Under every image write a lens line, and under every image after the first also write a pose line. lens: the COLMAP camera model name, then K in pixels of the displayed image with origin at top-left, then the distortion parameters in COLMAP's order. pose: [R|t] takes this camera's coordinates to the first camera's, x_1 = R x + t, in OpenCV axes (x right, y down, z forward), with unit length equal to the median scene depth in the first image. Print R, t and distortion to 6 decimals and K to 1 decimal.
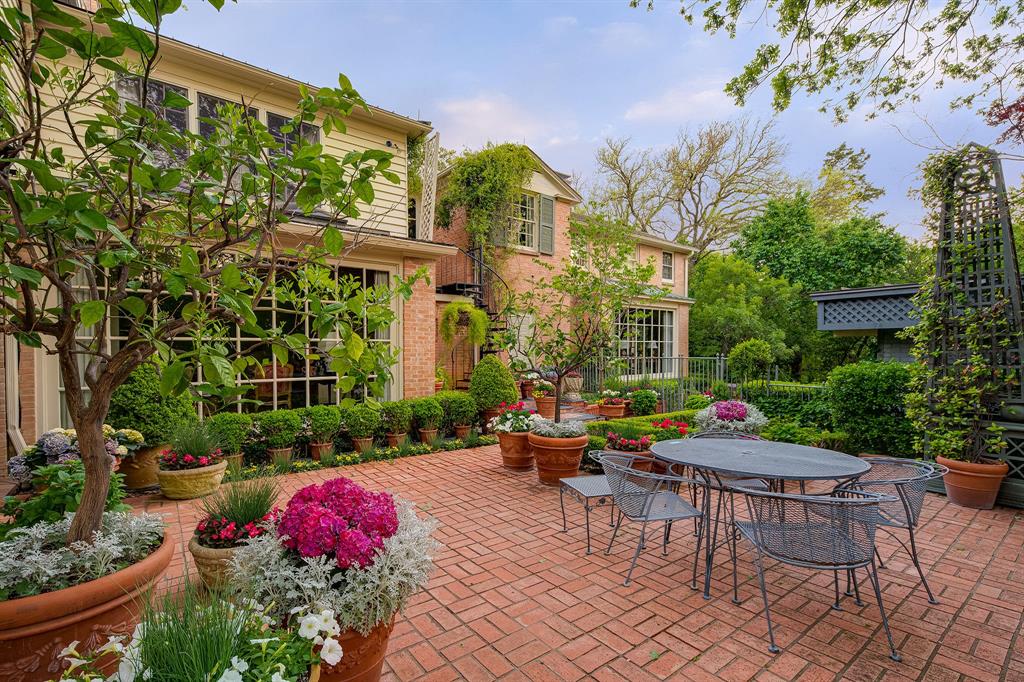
lens RADIAL K [[465.8, 0, 507.3], [0, 465.8, 361.4], [0, 0, 1]] dist [0.011100, -0.001637]
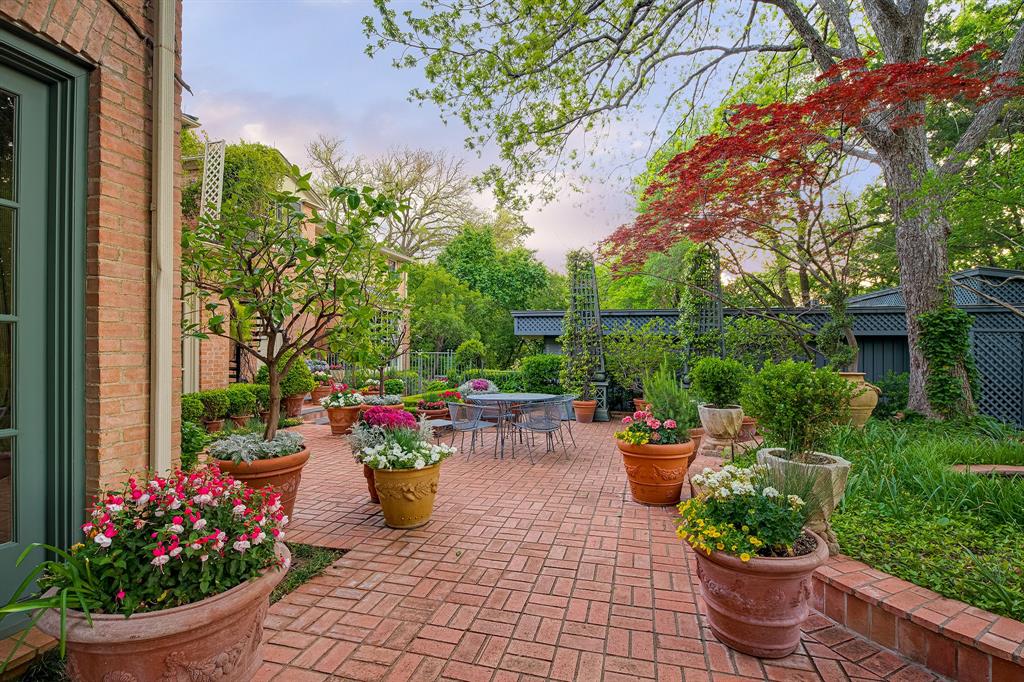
lens RADIAL K [[465.8, 0, 516.8], [0, 465.8, 348.5], [0, 0, 1]] dist [0.011100, -0.001637]
pose [[0.800084, 0.004551, 0.599871, -0.166081], [0.006505, 0.999847, -0.016262, 0.003465], [-0.599853, 0.016913, 0.799931, -0.159998]]
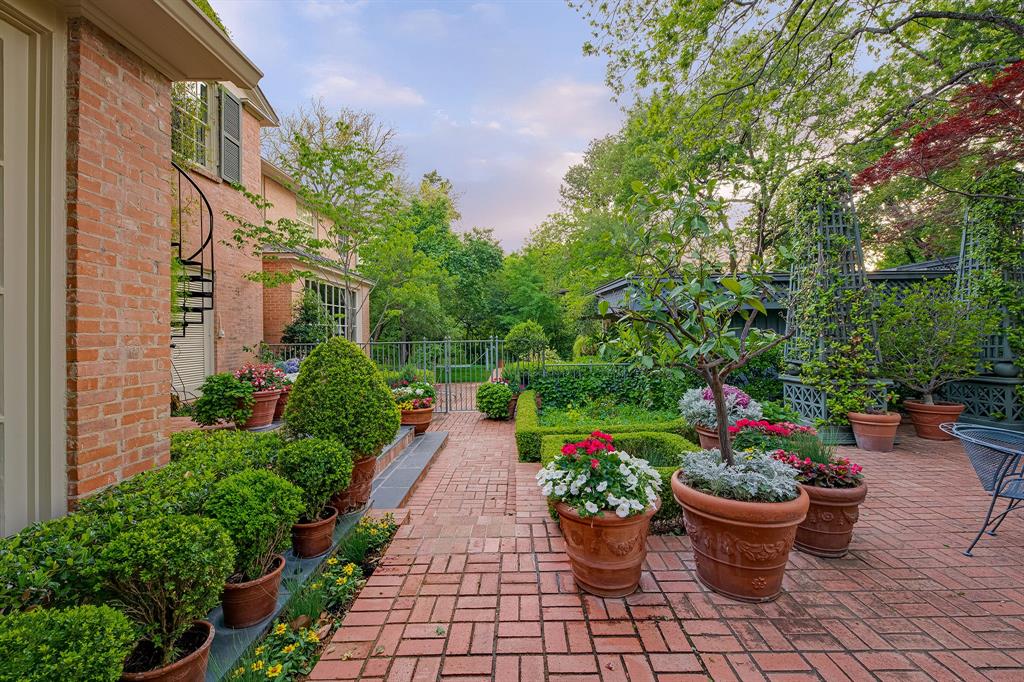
lens RADIAL K [[426.3, 0, 510.4], [0, 426.3, 330.5], [0, 0, 1]] dist [0.004681, 0.000341]
pose [[0.588119, 0.004943, 0.808759, -0.163052], [0.028921, 0.999213, -0.027138, -0.003347], [-0.808257, 0.039350, 0.587513, 0.360399]]
